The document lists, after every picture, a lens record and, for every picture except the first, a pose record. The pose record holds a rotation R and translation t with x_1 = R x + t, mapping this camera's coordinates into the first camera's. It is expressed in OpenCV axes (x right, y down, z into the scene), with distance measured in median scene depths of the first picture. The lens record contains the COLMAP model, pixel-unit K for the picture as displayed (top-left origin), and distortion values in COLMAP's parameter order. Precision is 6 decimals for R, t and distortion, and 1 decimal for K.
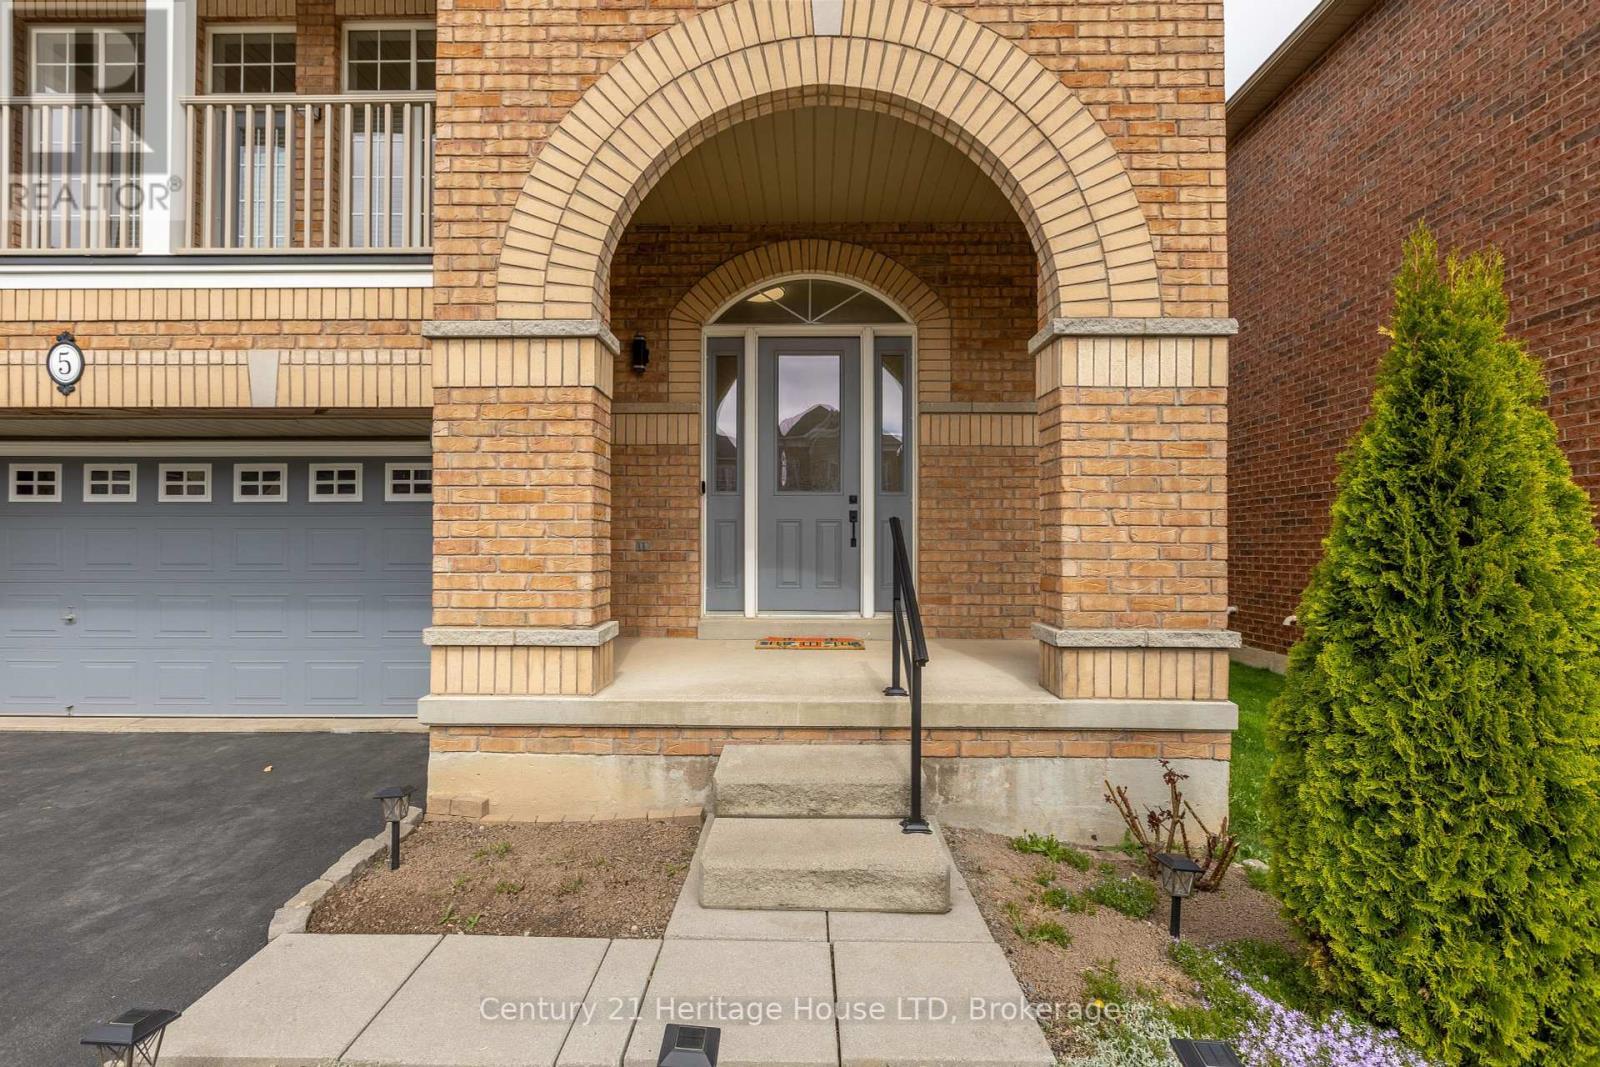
lens RADIAL K [[733.8, 0, 775.6], [0, 733.8, 535.9], [0, 0, 1]] dist [-0.002810, -0.000072]
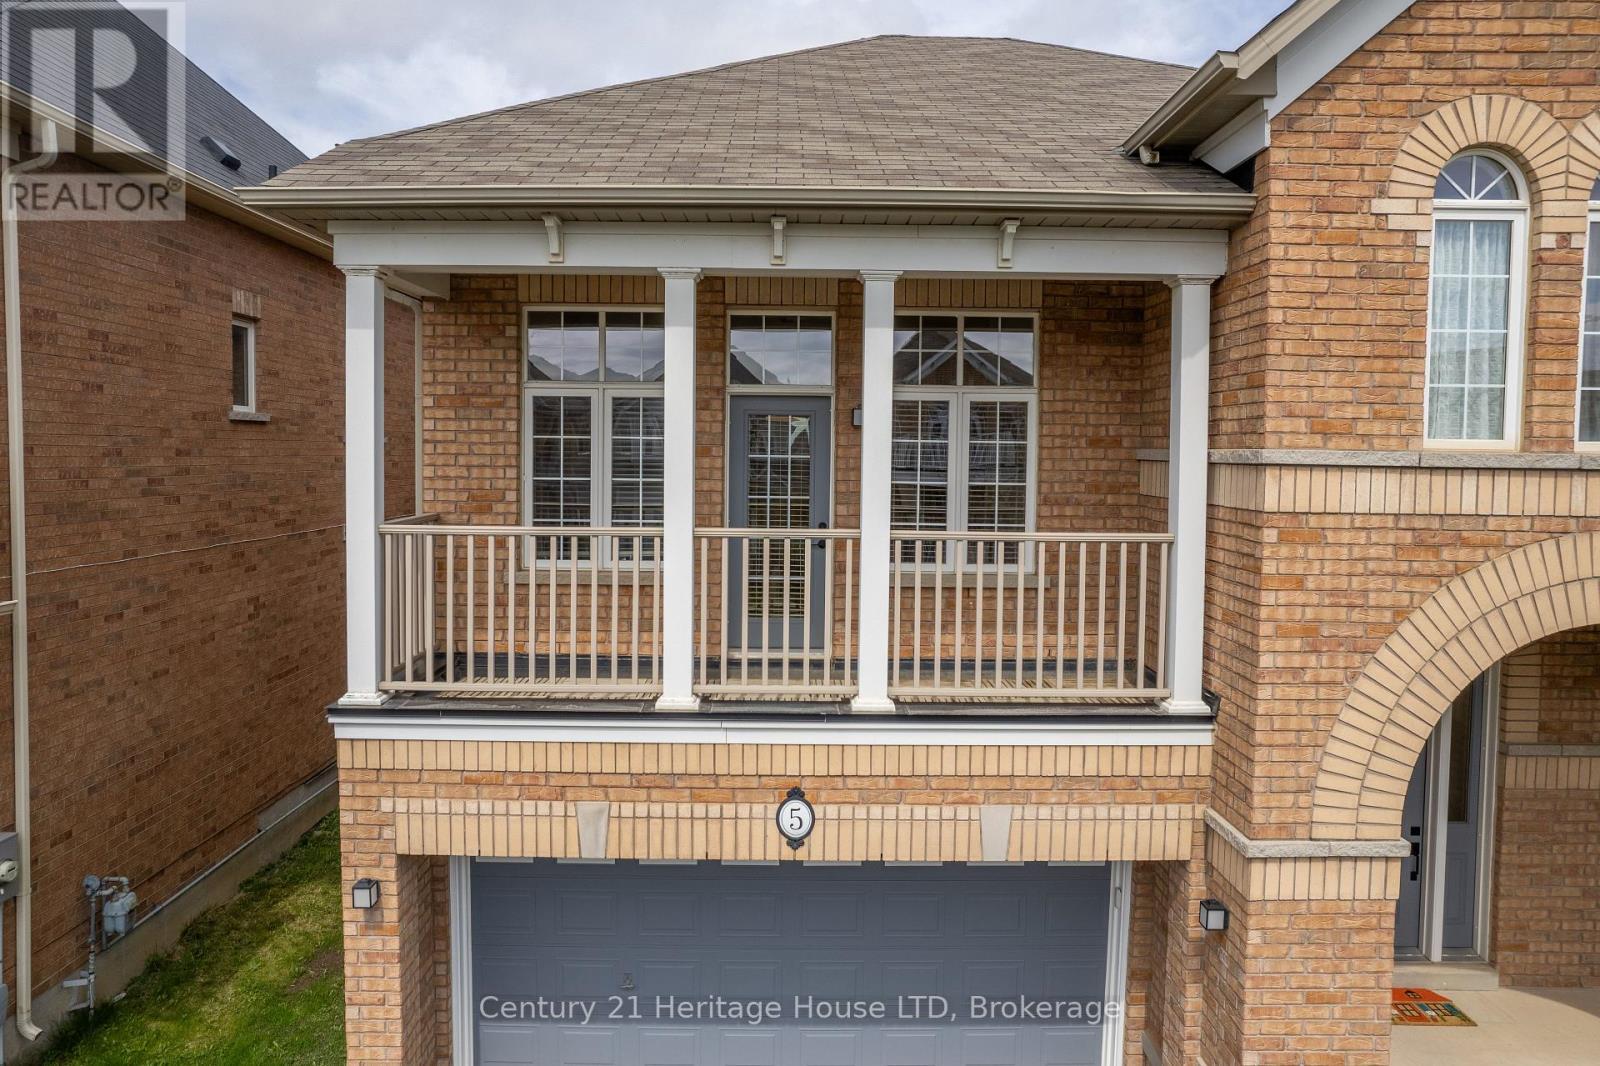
lens RADIAL K [[1087.4, 0, 780.3], [0, 1087.4, 504.1], [0, 0, 1]] dist [-0.055961, 0.037314]
pose [[0.999602, 0.007713, 0.027152, -1.190183], [-0.009288, 0.998252, 0.058365, -0.858407], [-0.026654, -0.058594, 0.997926, -0.503337]]
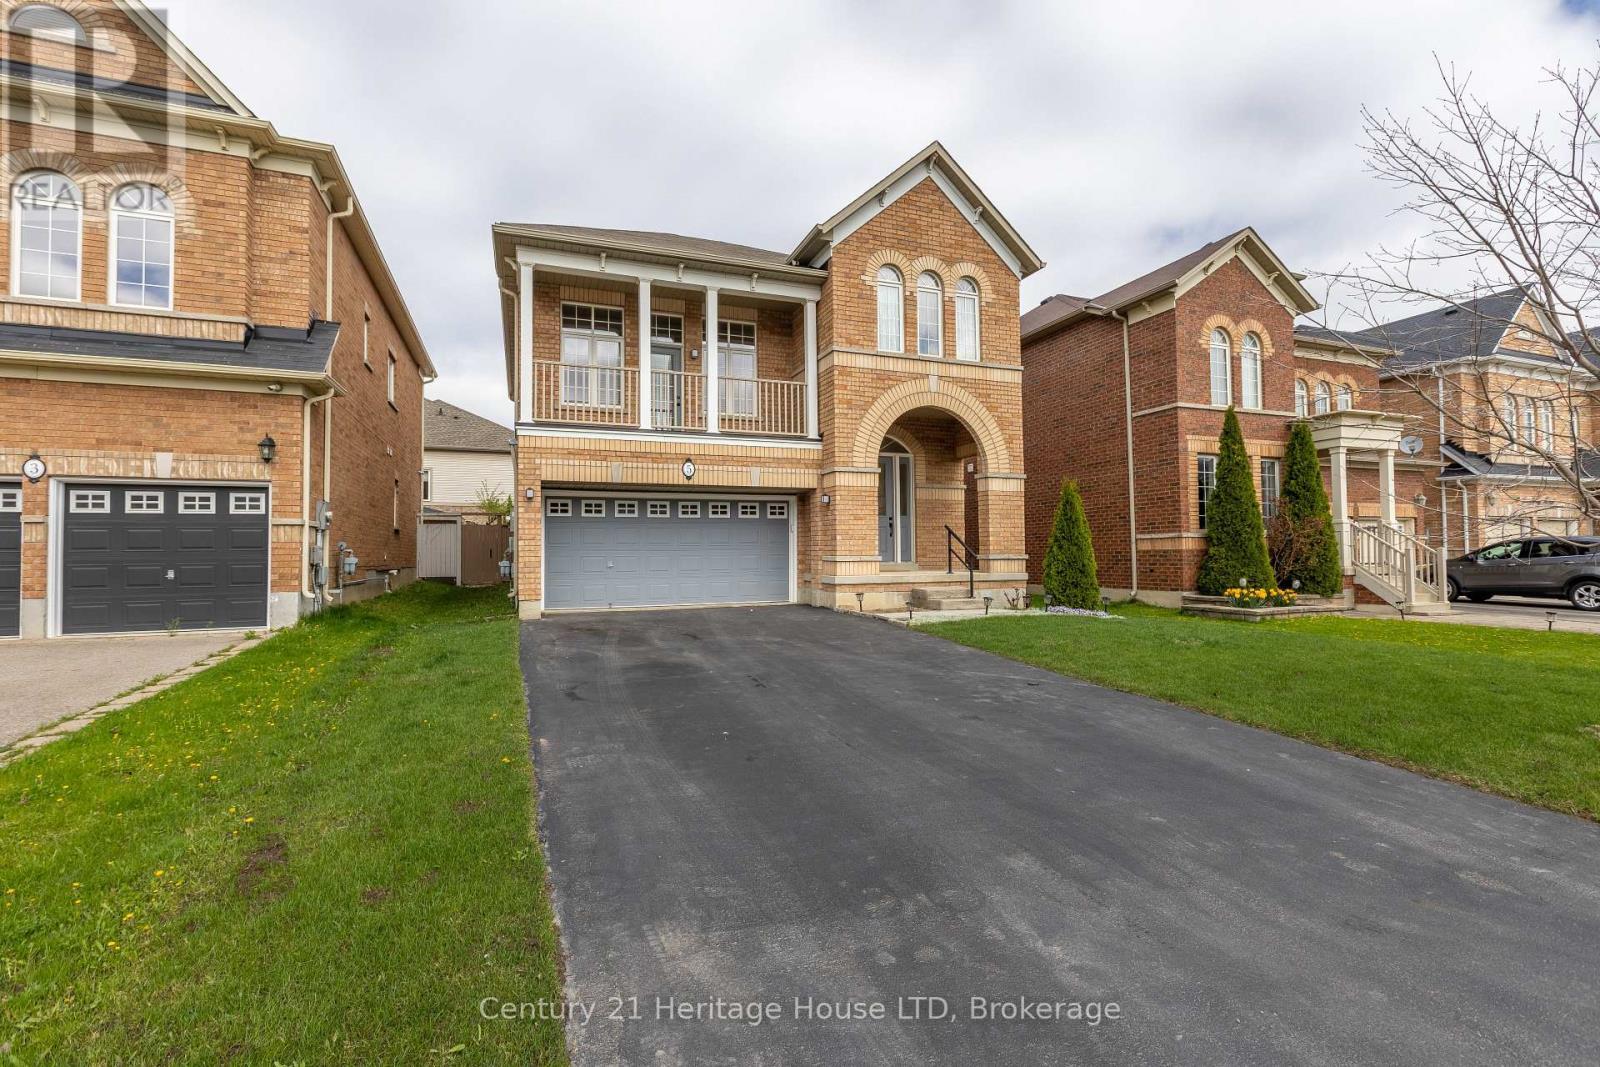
lens RADIAL K [[733.8, 0, 795.3], [0, 733.8, 530.0], [0, 0, 1]] dist [-0.002810, -0.000072]
pose [[0.923699, 0.003093, 0.383107, -1.934576], [0.006534, 0.999695, -0.023824, 0.082269], [-0.383064, 0.024510, 0.923397, -2.059383]]
